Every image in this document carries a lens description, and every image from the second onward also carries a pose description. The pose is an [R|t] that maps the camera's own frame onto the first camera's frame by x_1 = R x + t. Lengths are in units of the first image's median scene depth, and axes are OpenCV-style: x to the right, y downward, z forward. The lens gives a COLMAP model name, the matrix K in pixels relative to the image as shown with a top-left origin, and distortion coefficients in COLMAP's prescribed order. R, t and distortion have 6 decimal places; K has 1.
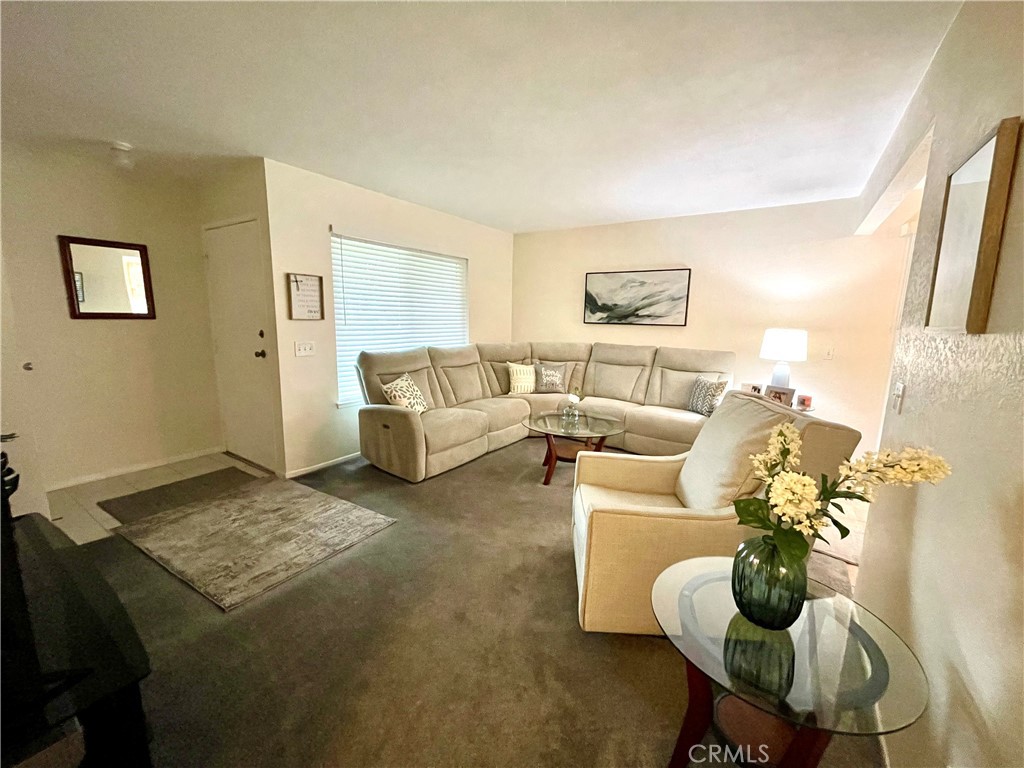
lens RADIAL K [[412.2, 0, 504.8], [0, 412.2, 383.0], [0, 0, 1]] dist [0.000876, -0.001054]
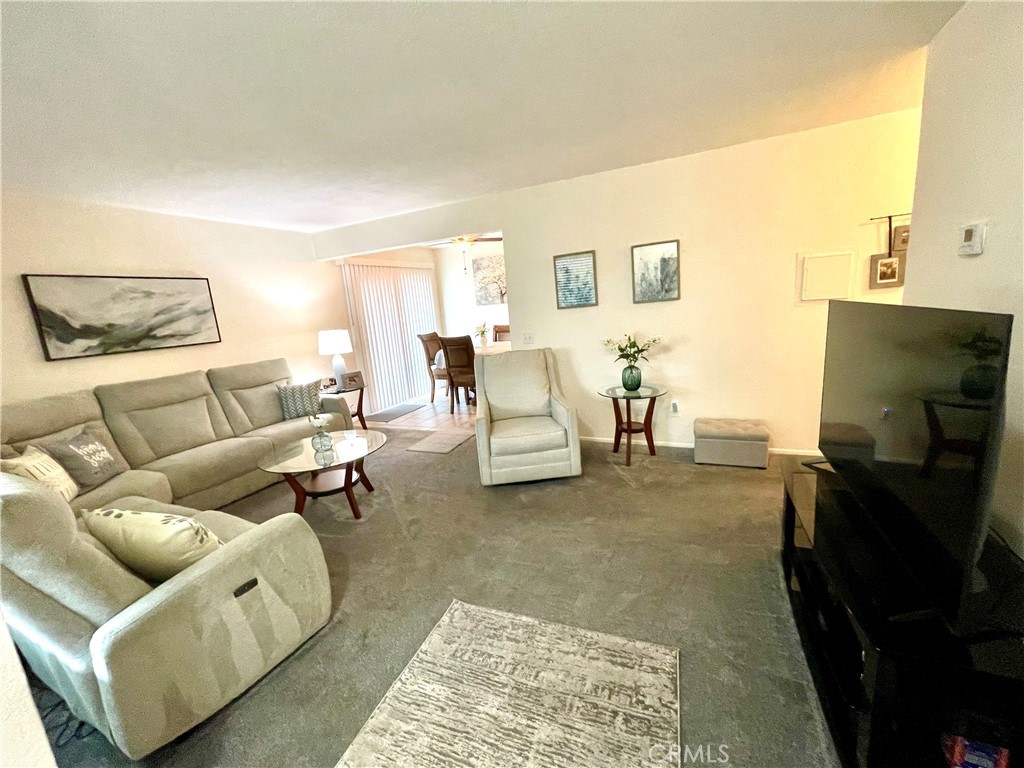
lens RADIAL K [[412.2, 0, 509.3], [0, 412.2, 385.4], [0, 0, 1]] dist [0.000876, -0.001054]
pose [[-0.180663, -0.190838, 0.964853, -0.527739], [0.237686, 0.943448, 0.231110, -0.101697], [-0.954393, 0.271085, -0.125086, 0.510116]]
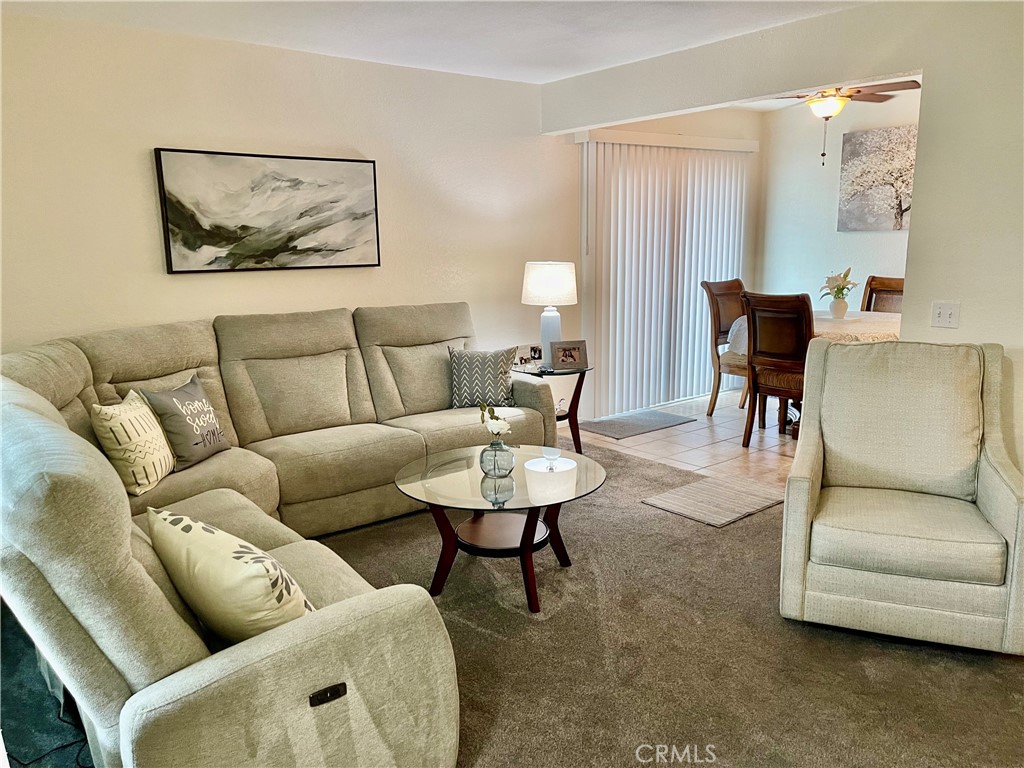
lens RADIAL K [[774.1, 0, 509.0], [0, 774.1, 392.1], [0, 0, 1]] dist [0.051587, -0.057493]
pose [[0.286303, -0.208957, 0.935076, -0.494105], [0.175528, 0.970852, 0.163208, -0.107445], [-0.941924, 0.117405, 0.314636, 0.499954]]
